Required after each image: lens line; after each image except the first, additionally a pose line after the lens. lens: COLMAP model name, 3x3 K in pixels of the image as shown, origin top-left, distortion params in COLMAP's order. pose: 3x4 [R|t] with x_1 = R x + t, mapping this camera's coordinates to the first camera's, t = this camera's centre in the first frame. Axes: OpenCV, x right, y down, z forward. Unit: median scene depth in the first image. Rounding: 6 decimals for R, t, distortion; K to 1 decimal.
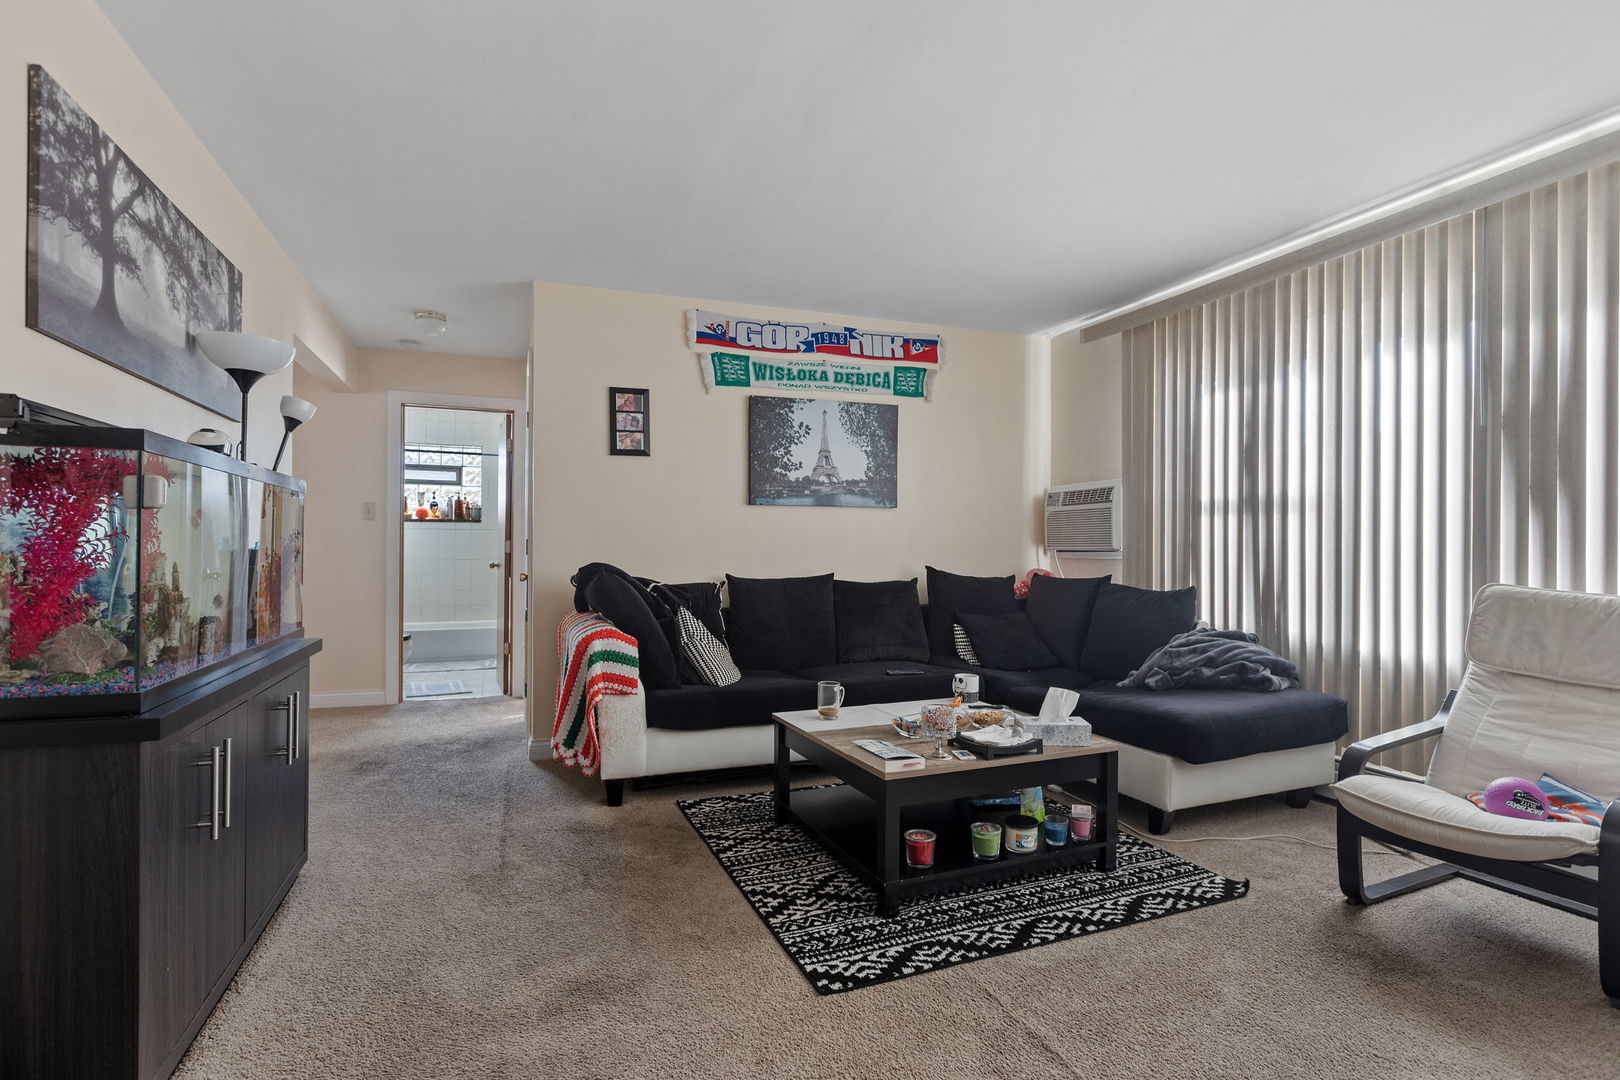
lens RADIAL K [[744.0, 0, 793.3], [0, 744.0, 542.9], [0, 0, 1]] dist [0.004451, 0.000410]
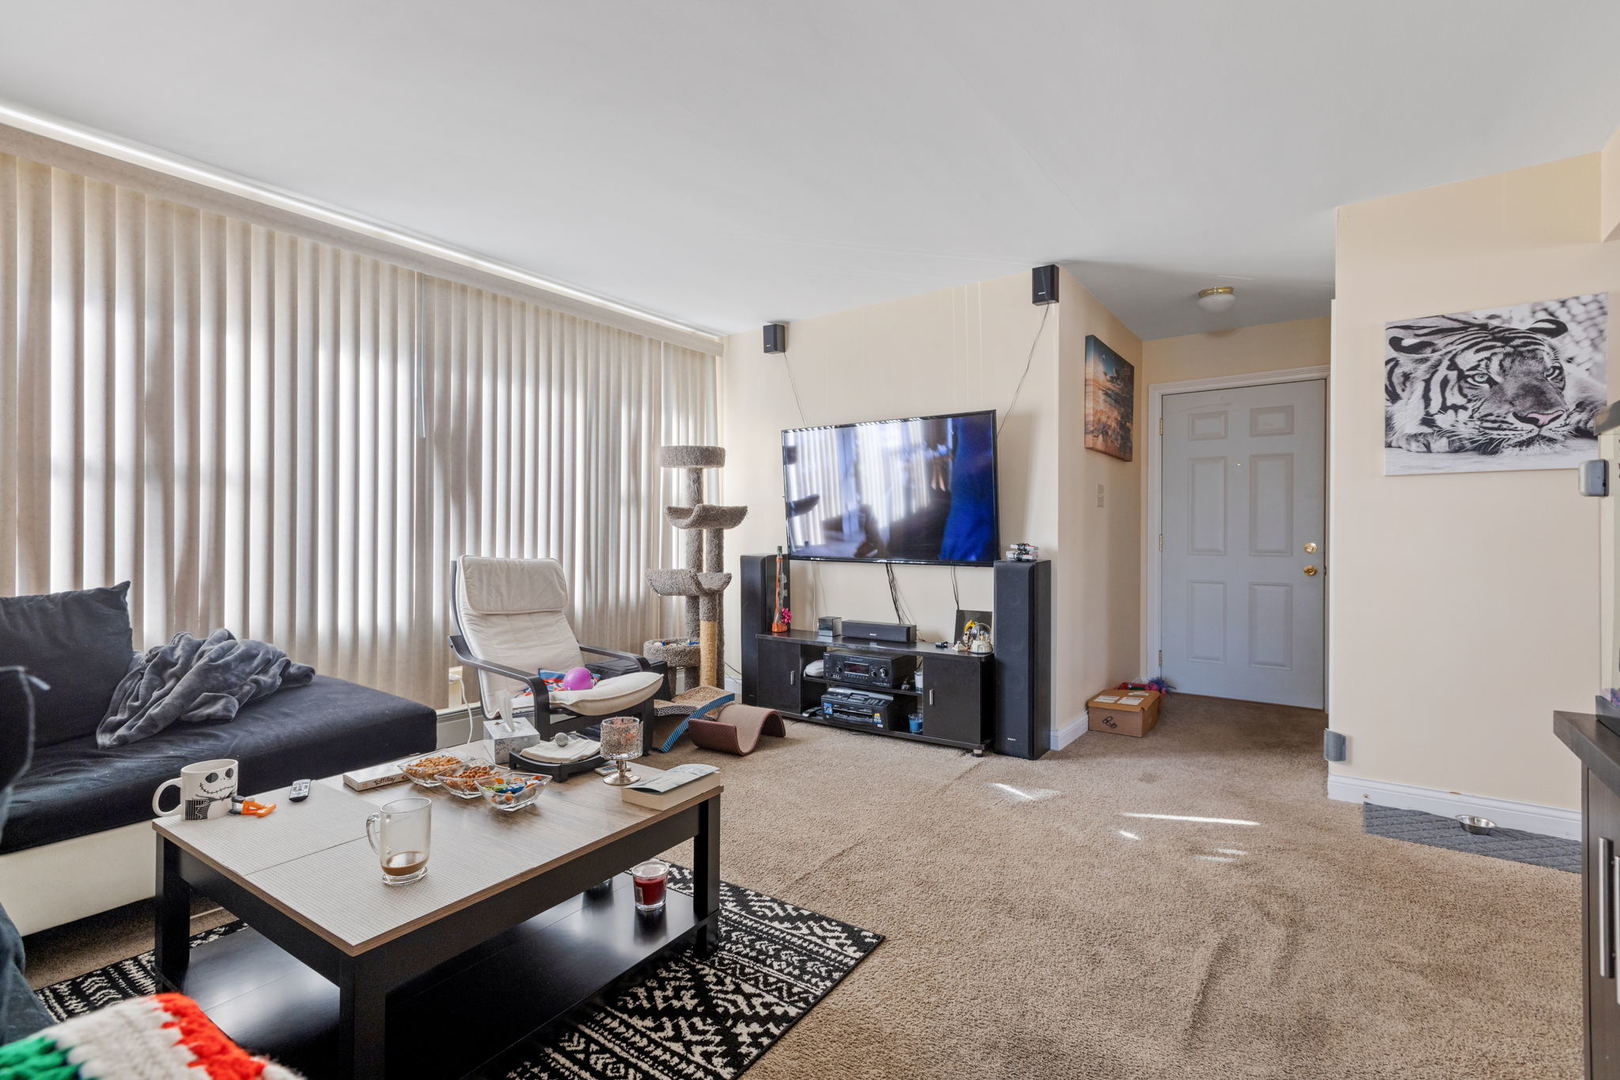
lens RADIAL K [[744.0, 0, 803.5], [0, 744.0, 533.0], [0, 0, 1]] dist [0.004451, 0.000410]
pose [[-0.534336, 0.000996, 0.845272, -0.600013], [-0.006133, 0.999968, -0.005055, 0.015704], [-0.845250, -0.007885, -0.534313, 1.237005]]
